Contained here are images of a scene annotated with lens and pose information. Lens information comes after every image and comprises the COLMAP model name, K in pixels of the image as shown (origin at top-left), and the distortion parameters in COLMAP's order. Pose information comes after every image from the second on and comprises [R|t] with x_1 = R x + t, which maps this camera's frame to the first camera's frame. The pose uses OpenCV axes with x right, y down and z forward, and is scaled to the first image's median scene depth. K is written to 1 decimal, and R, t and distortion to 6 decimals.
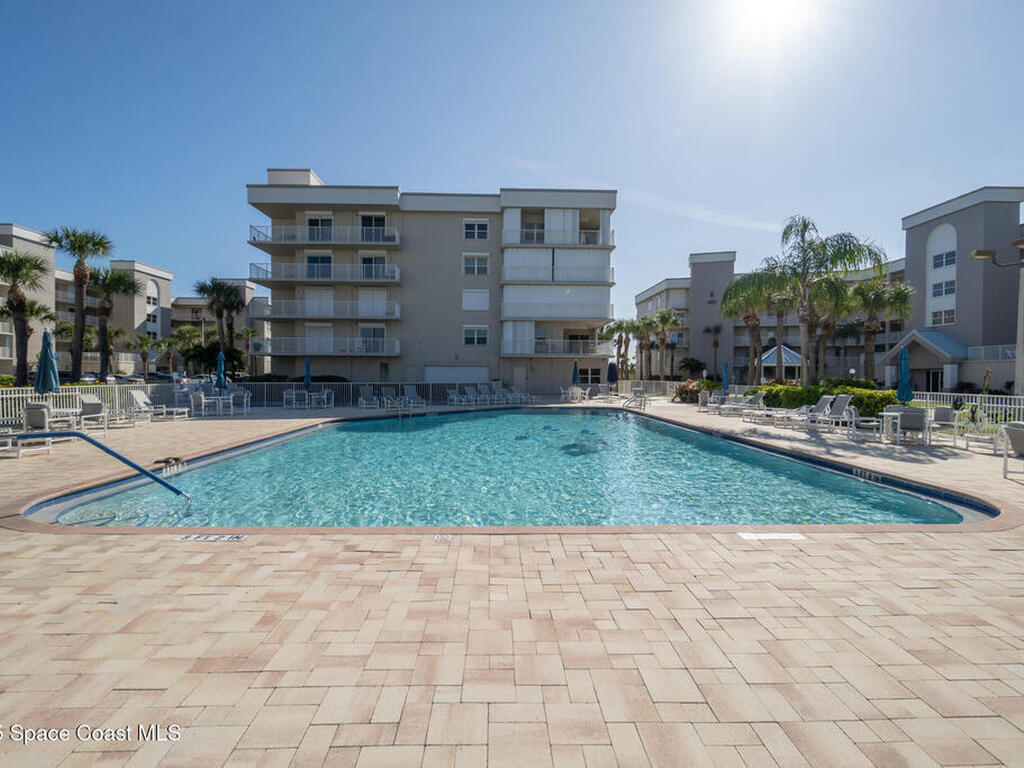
lens RADIAL K [[464.6, 0, 512.0], [0, 464.6, 384.0], [0, 0, 1]] dist [-0.000129, -0.000039]
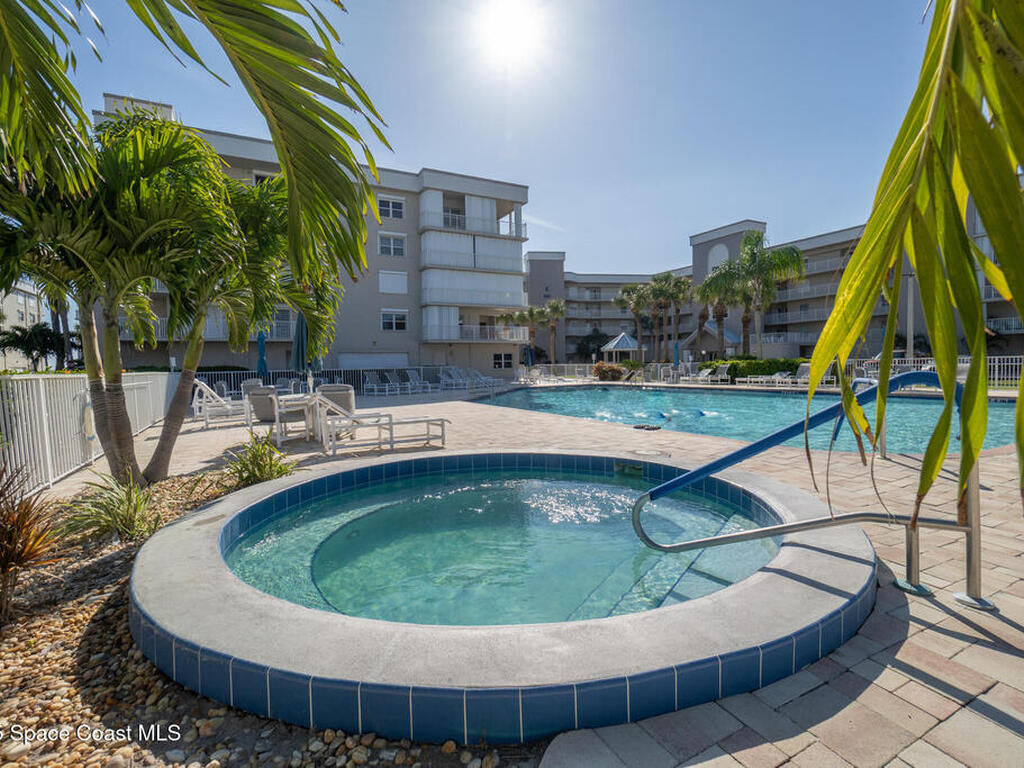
lens RADIAL K [[464.6, 0, 512.0], [0, 464.6, 384.0], [0, 0, 1]] dist [-0.000129, -0.000039]
pose [[0.905852, -0.041026, 0.421603, -0.274759], [0.033381, 0.999117, 0.025501, 0.009959], [-0.422277, -0.009026, 0.906422, 0.039557]]
